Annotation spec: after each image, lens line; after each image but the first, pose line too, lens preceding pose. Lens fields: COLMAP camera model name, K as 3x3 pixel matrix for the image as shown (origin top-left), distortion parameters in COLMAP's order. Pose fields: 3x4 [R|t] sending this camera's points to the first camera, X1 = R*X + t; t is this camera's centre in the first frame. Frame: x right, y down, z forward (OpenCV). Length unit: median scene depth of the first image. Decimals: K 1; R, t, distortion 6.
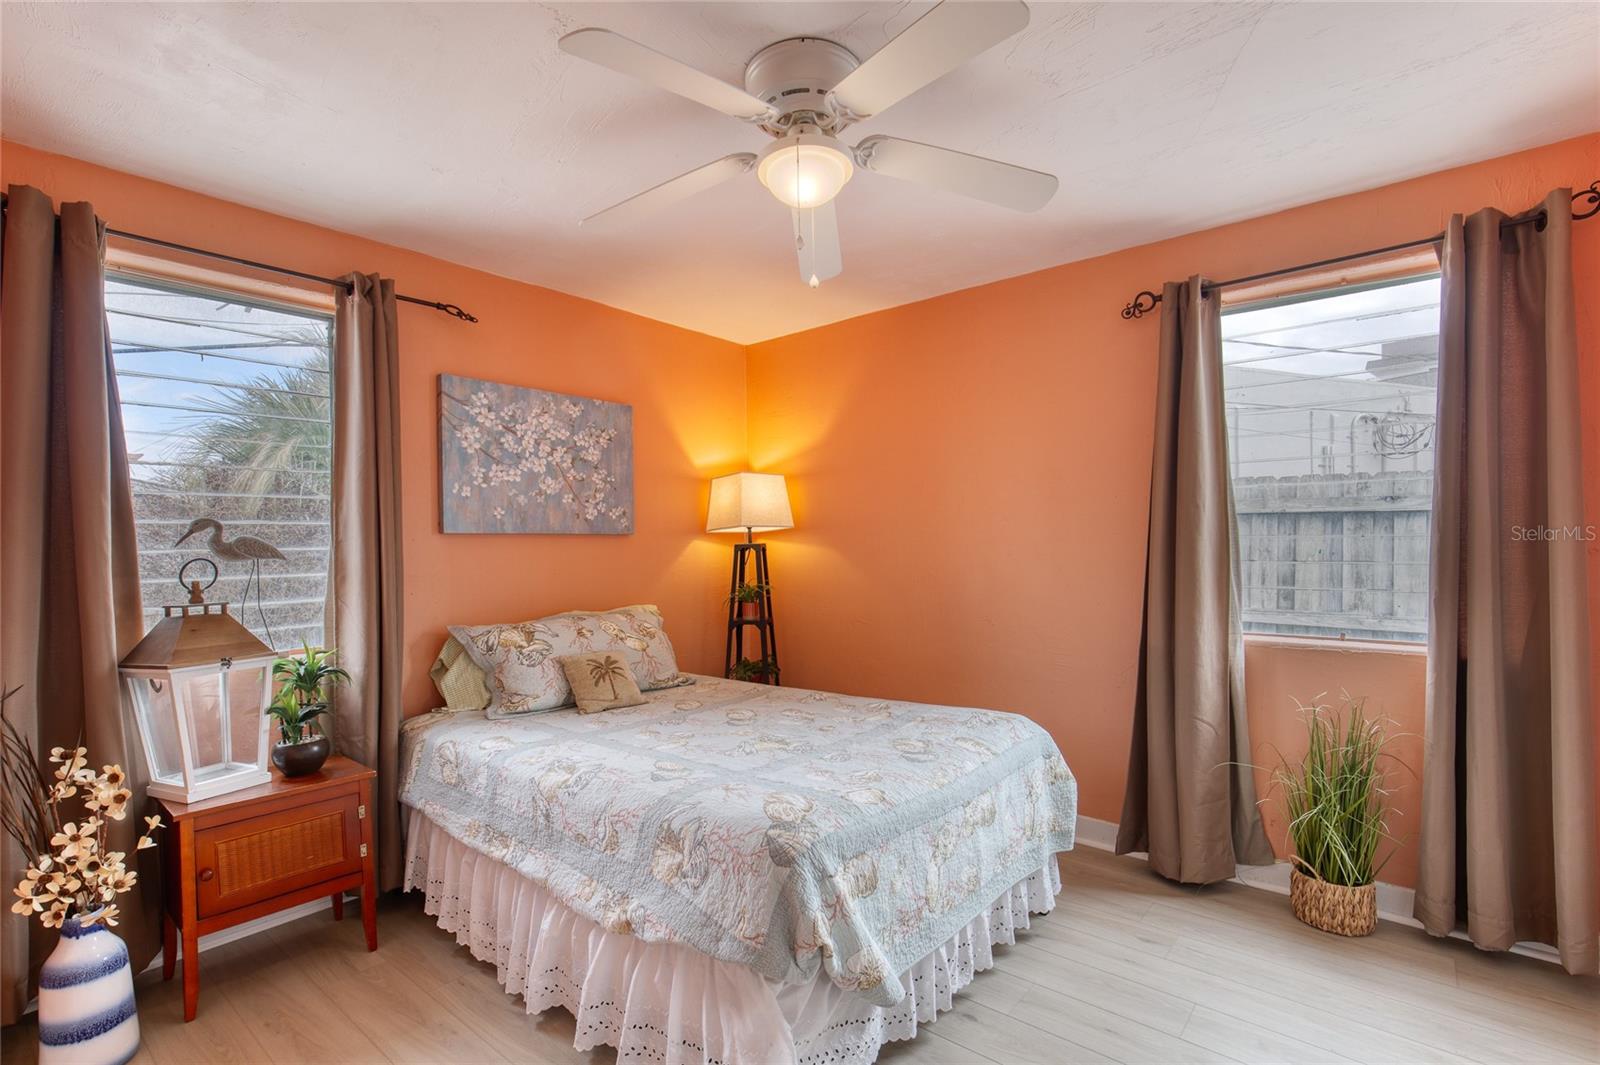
lens RADIAL K [[737.5, 0, 794.4], [0, 737.5, 544.4], [0, 0, 1]] dist [-0.006618, 0.003398]
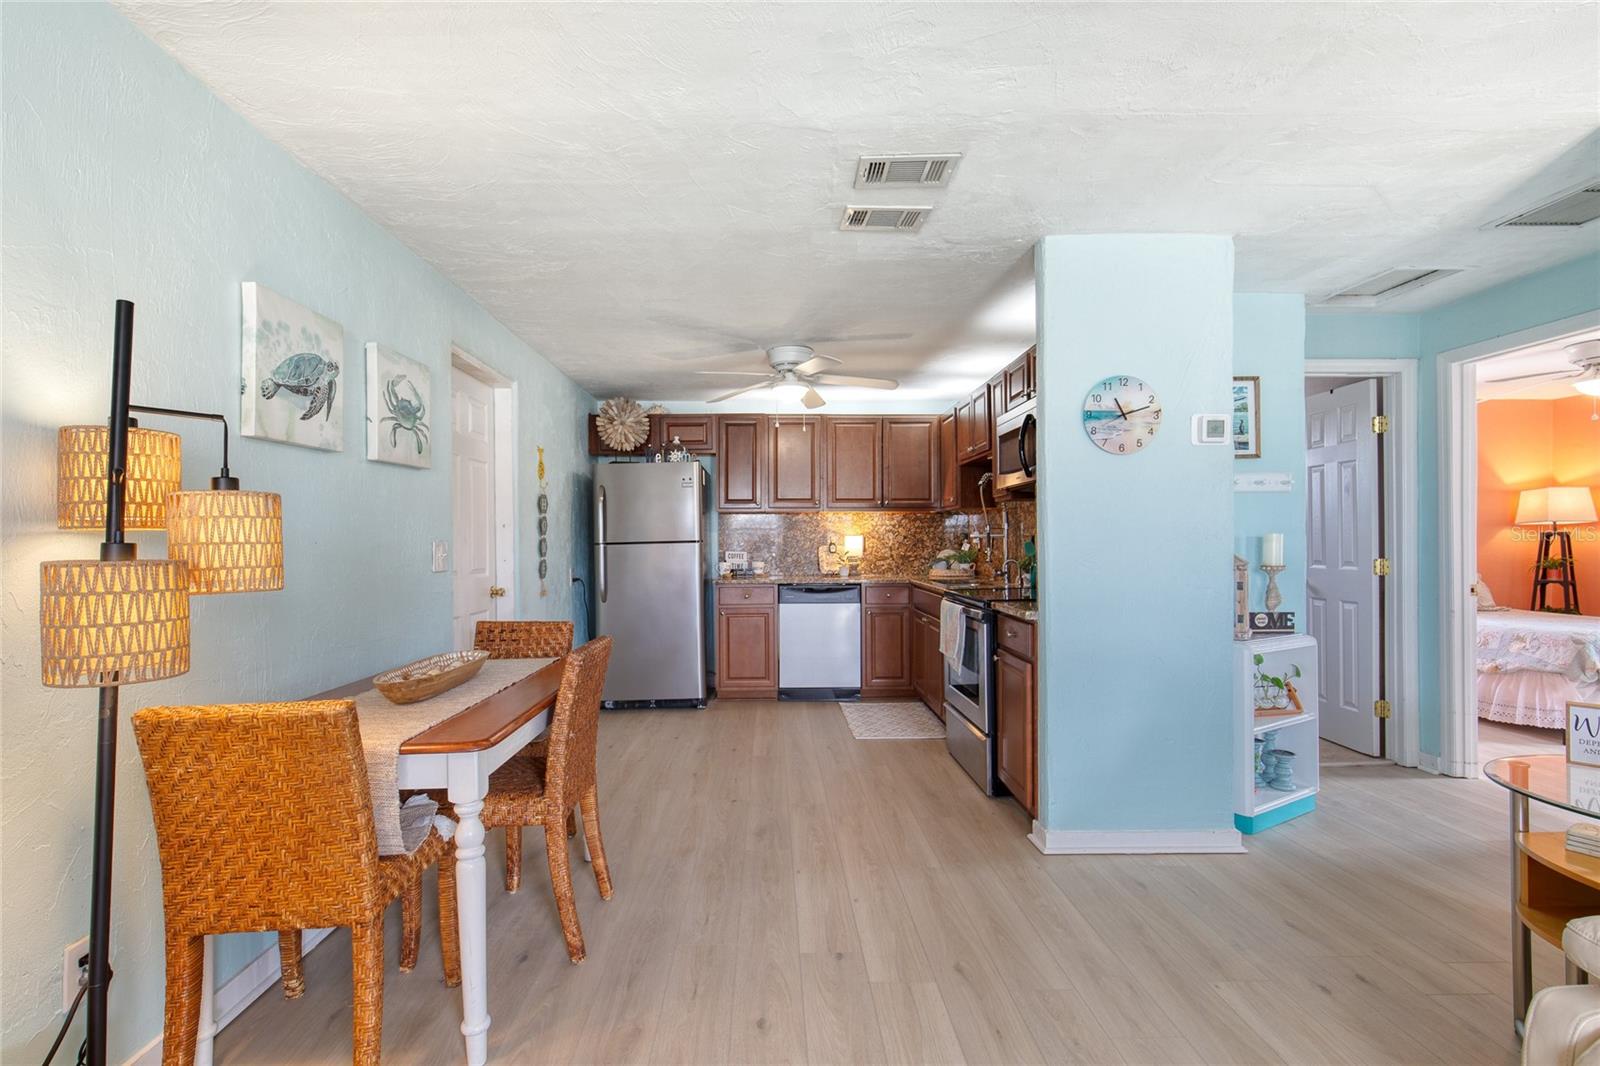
lens RADIAL K [[737.5, 0, 769.3], [0, 737.5, 536.2], [0, 0, 1]] dist [-0.006618, 0.003398]
pose [[0.651171, 0.016536, -0.758751, 0.045833], [-0.008587, 0.999859, 0.014421, -0.000266], [0.758883, -0.002875, 0.651221, -1.545679]]
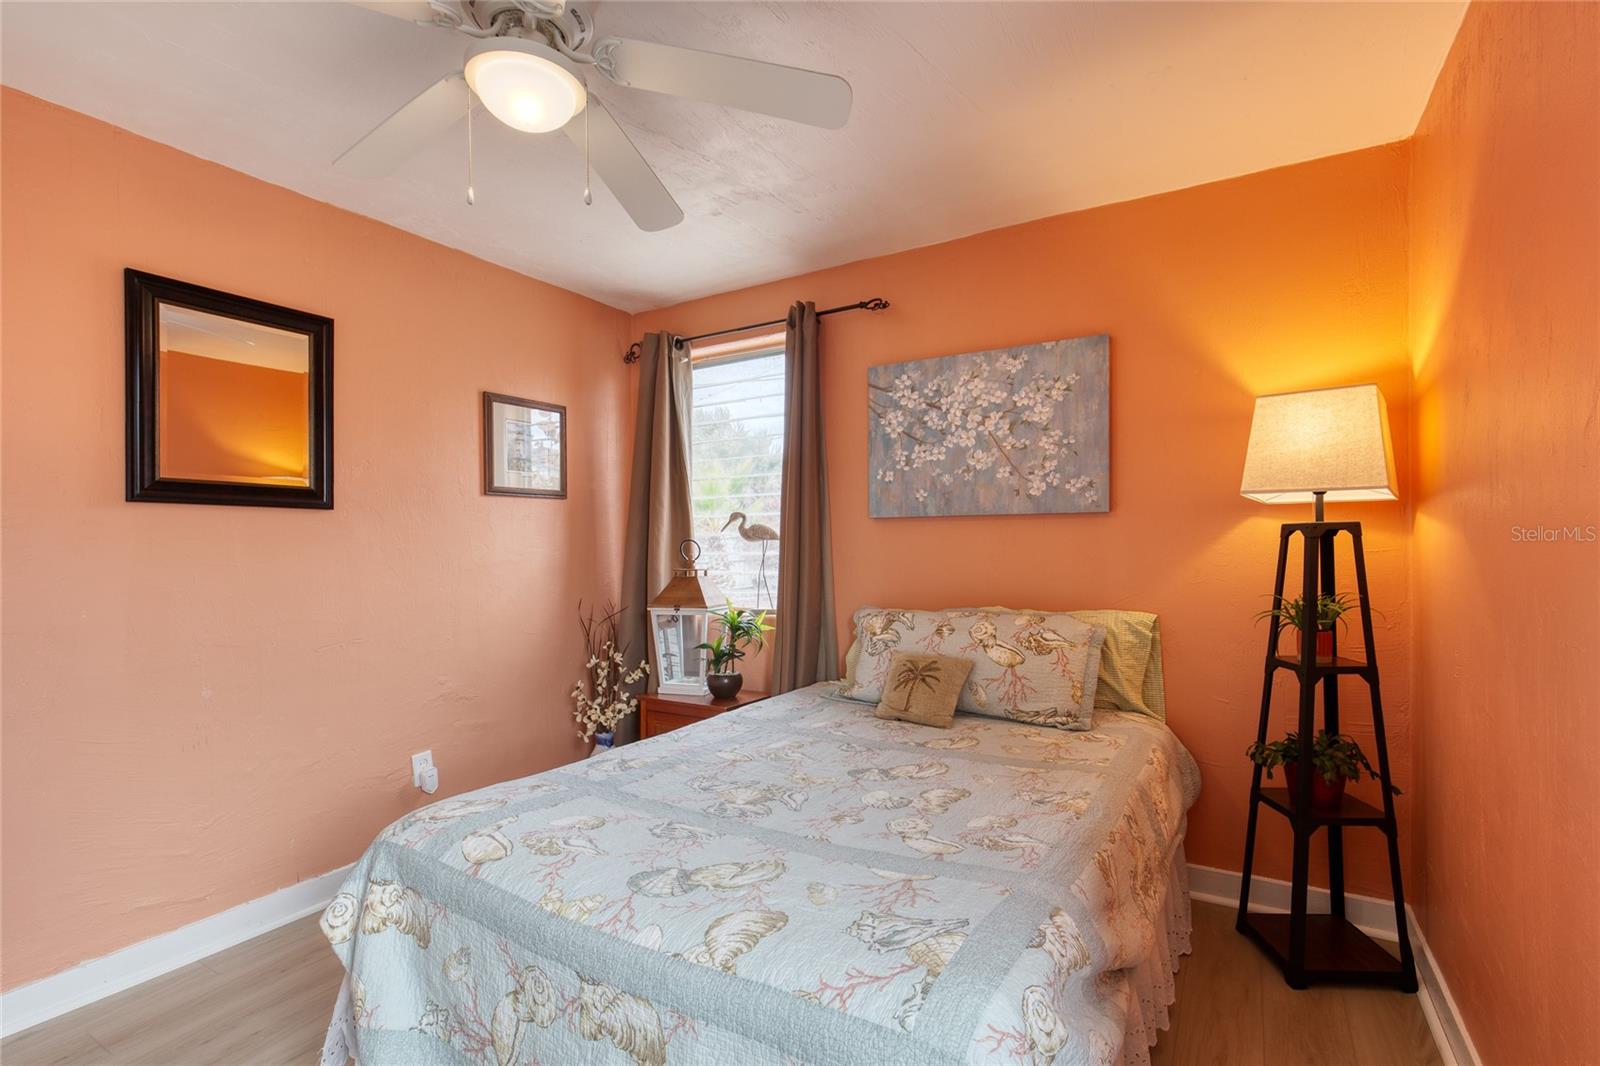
lens RADIAL K [[737.5, 0, 793.6], [0, 737.5, 541.7], [0, 0, 1]] dist [-0.006618, 0.003398]
pose [[0.158531, 0.016124, -0.987222, 0.499250], [0.010979, 0.999776, 0.018092, -0.001118], [0.987293, -0.013707, 0.158319, 0.647701]]
